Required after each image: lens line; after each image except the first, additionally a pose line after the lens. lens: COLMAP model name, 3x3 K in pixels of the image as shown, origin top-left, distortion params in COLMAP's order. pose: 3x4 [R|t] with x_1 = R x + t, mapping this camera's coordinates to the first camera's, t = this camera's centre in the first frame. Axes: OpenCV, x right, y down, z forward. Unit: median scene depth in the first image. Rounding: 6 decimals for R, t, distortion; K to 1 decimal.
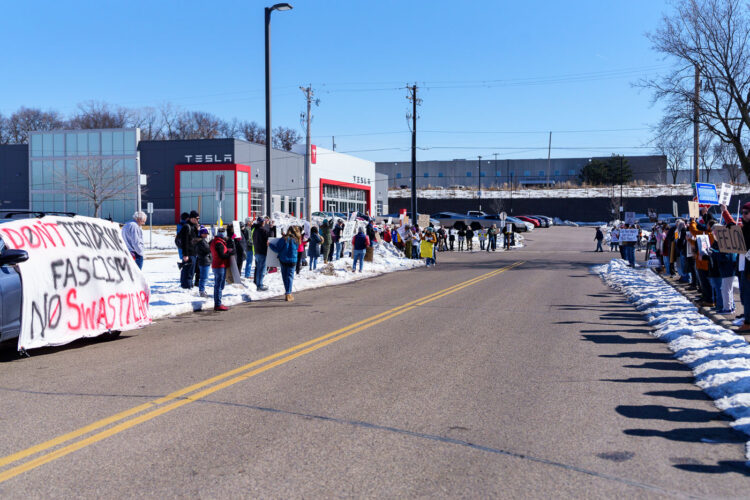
lens RADIAL K [[749.5, 0, 375.0], [0, 749.5, 250.0], [0, 0, 1]] dist [-0.005806, -0.004669]
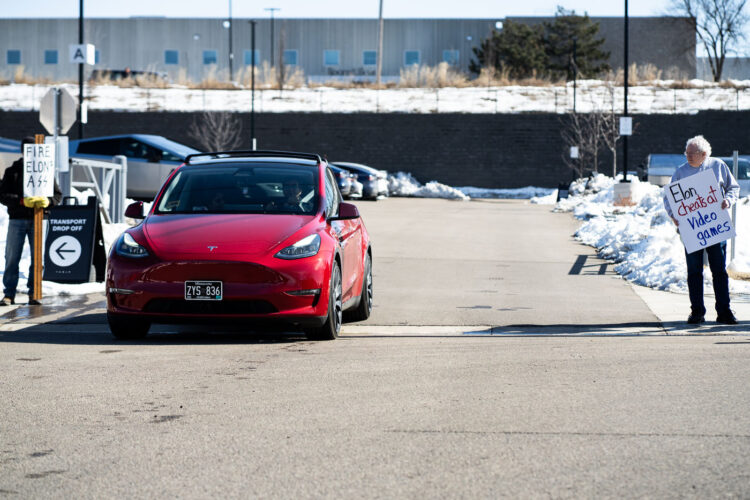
lens RADIAL K [[1834.9, 0, 375.0], [0, 1834.9, 250.0], [0, 0, 1]] dist [0.009553, 0.119394]
pose [[0.977108, 0.001380, 0.212737, 0.060641], [0.000362, 0.999967, -0.008150, -0.003704], [-0.212741, 0.008040, 0.977075, 0.223863]]
